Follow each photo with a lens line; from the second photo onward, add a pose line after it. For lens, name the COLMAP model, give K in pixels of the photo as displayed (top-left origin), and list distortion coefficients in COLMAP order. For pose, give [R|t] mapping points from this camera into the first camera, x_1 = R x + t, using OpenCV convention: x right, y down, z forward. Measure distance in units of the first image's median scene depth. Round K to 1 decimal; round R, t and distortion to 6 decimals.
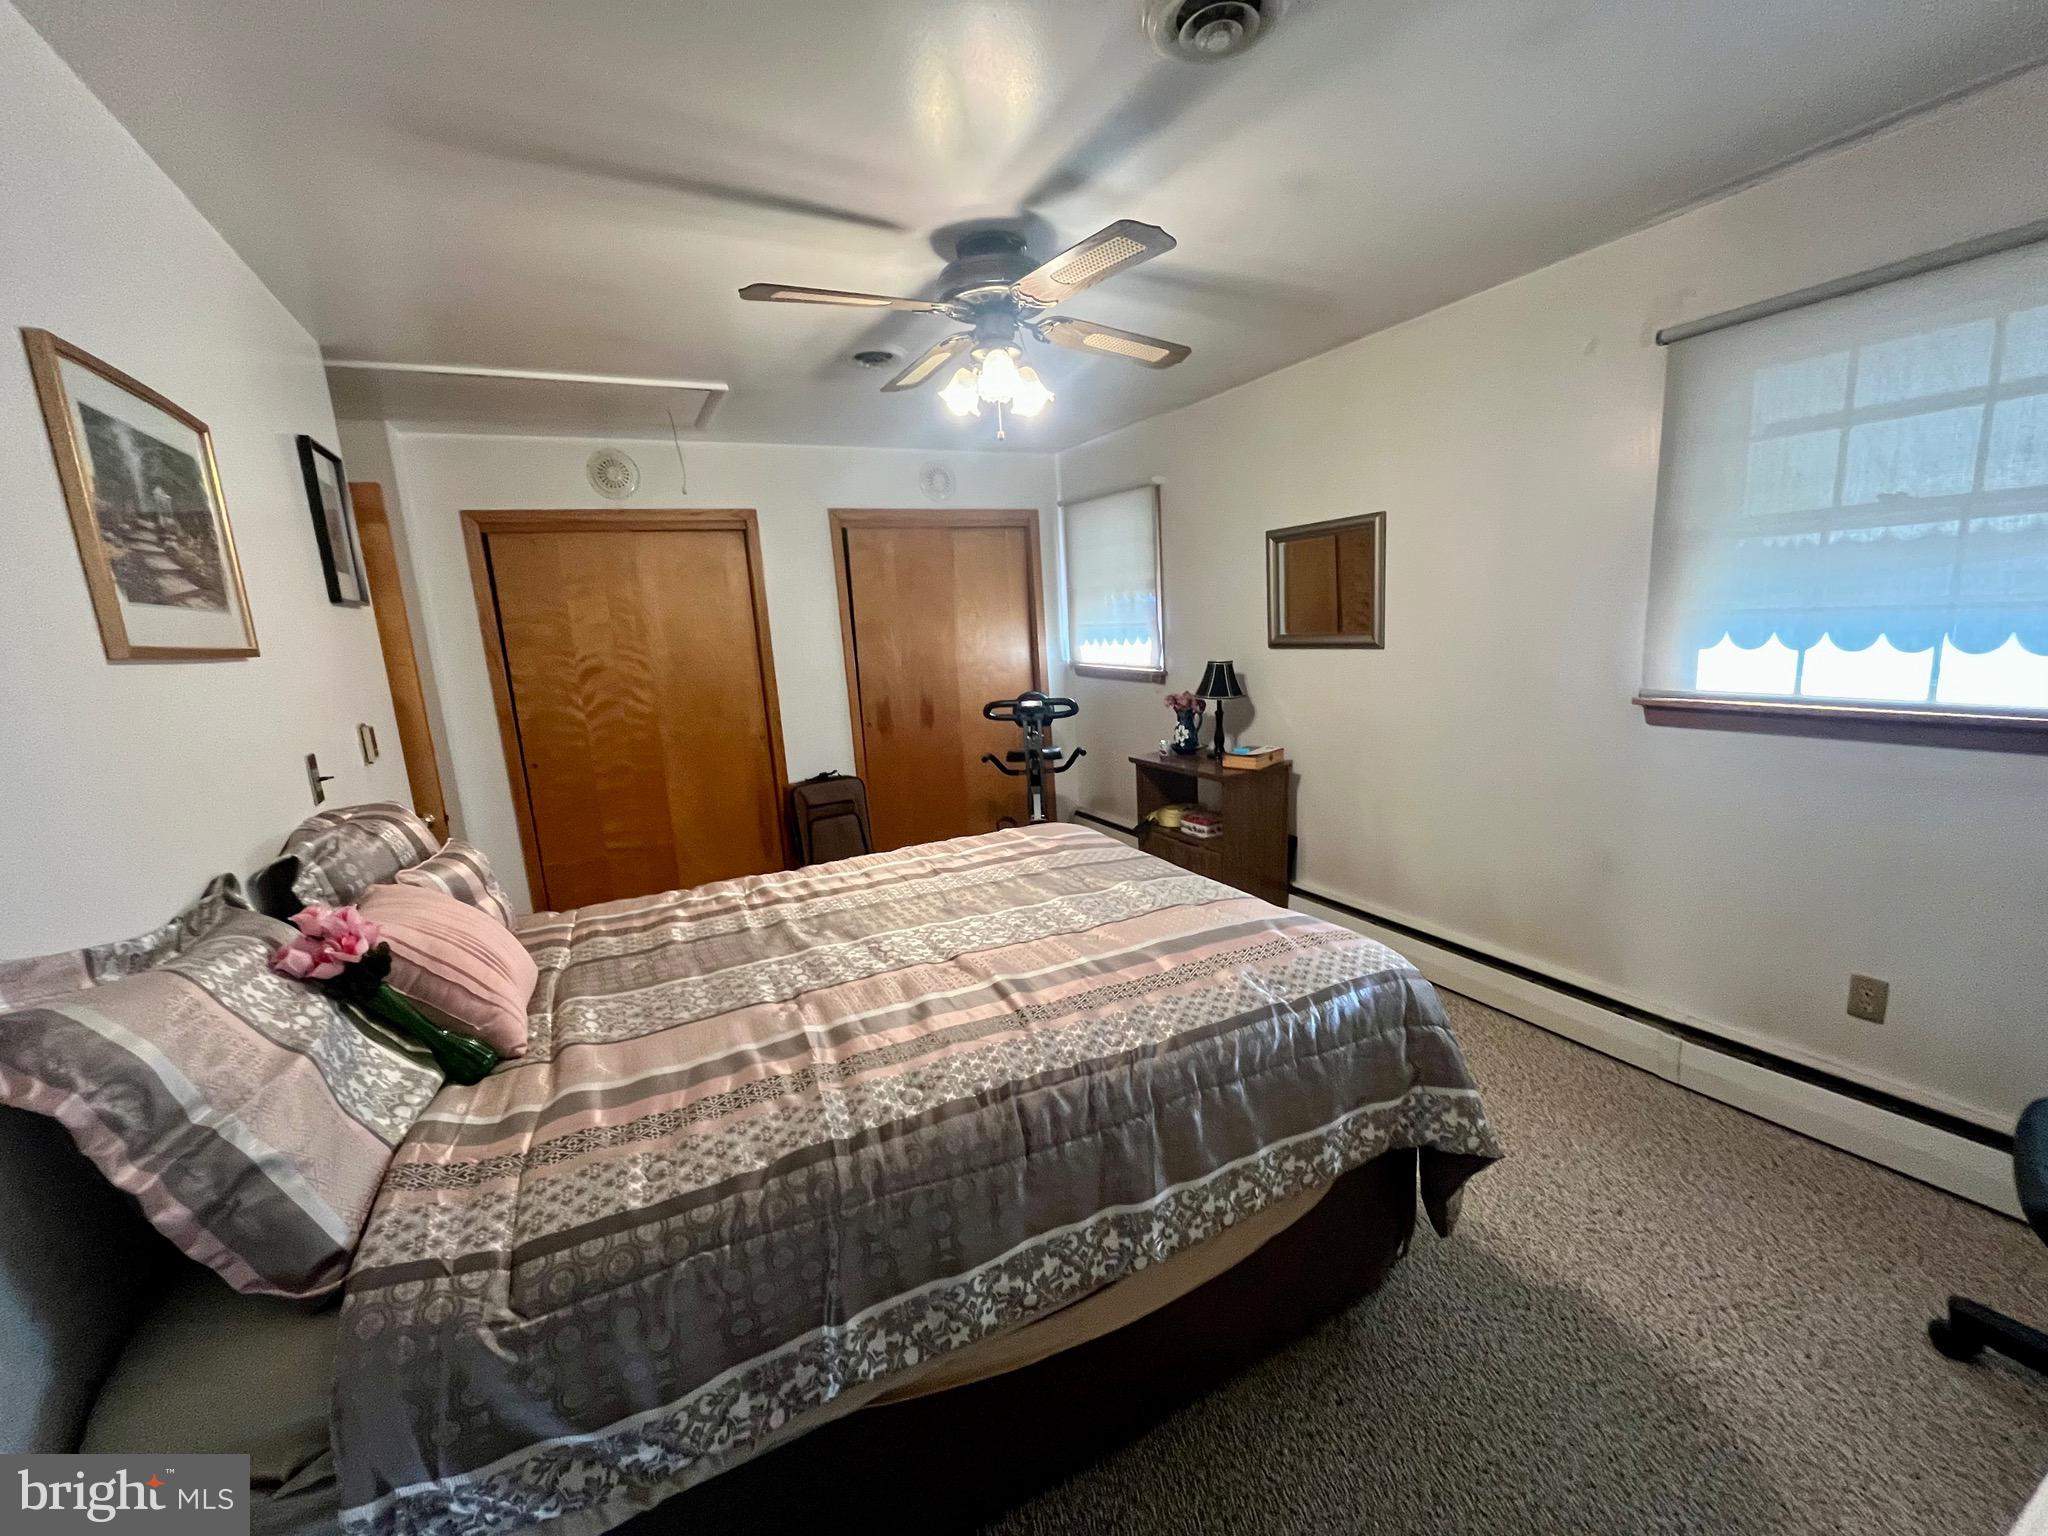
lens RADIAL K [[828.5, 0, 1028.8], [0, 828.5, 775.0], [0, 0, 1]] dist [-0.003652, 0.000191]
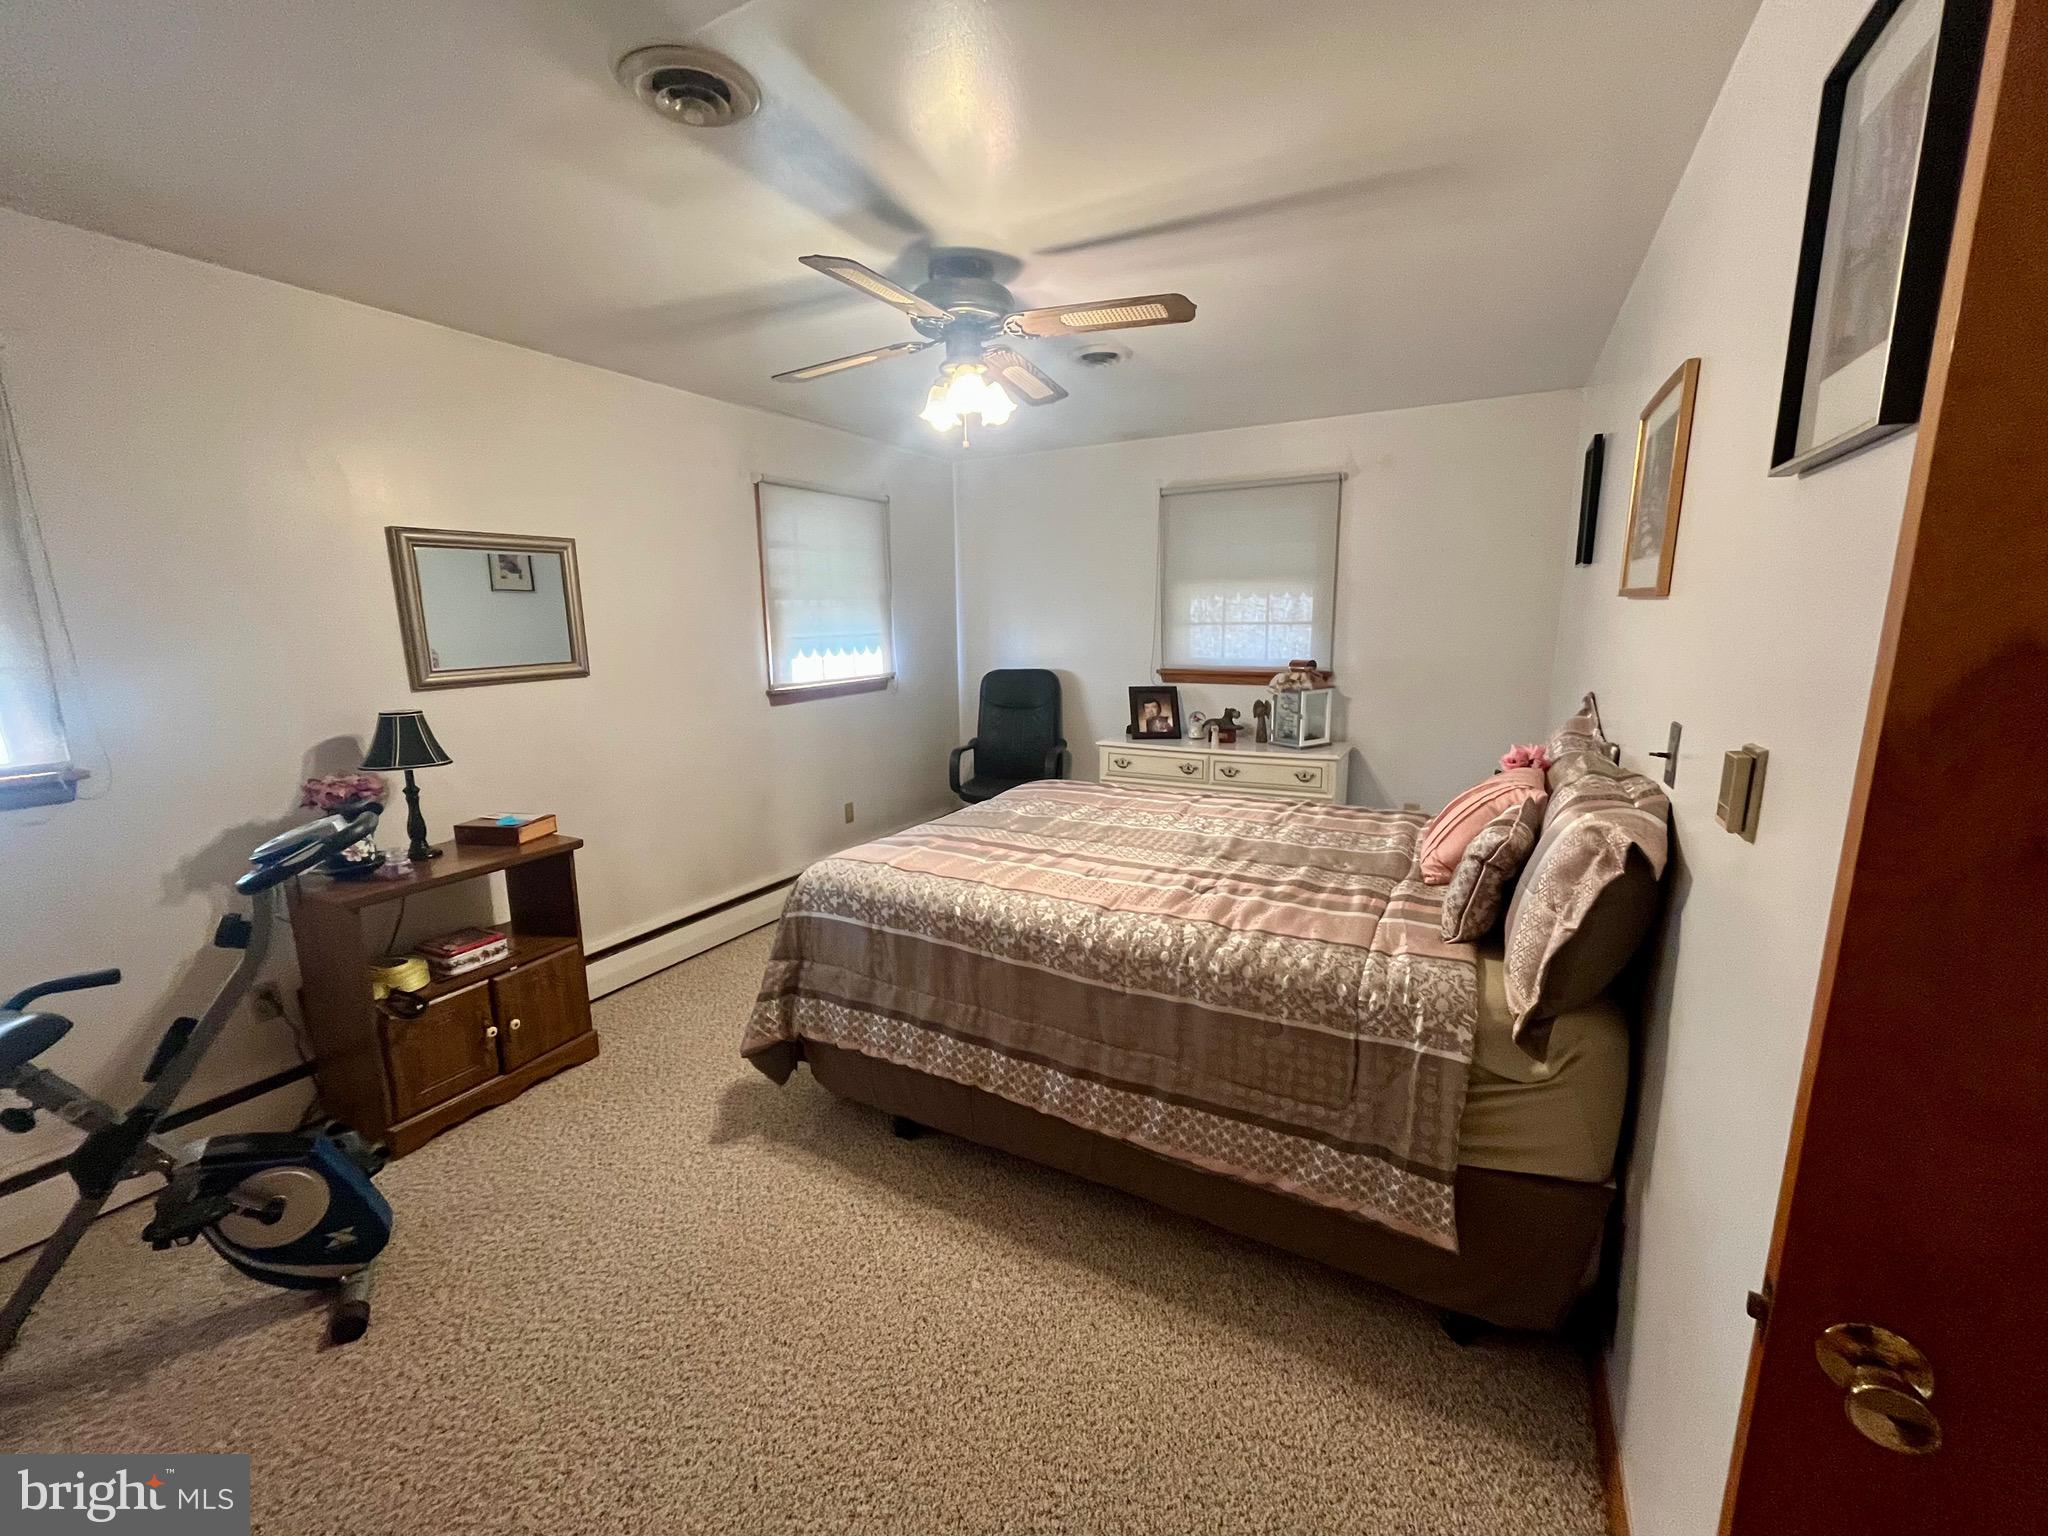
lens RADIAL K [[828.5, 0, 1033.4], [0, 828.5, 764.2], [0, 0, 1]] dist [-0.003652, 0.000191]
pose [[-0.558078, -0.079420, 0.825979, -1.012214], [0.207465, 0.950441, 0.231562, -0.248749], [-0.803435, 0.300592, -0.513943, 1.625565]]
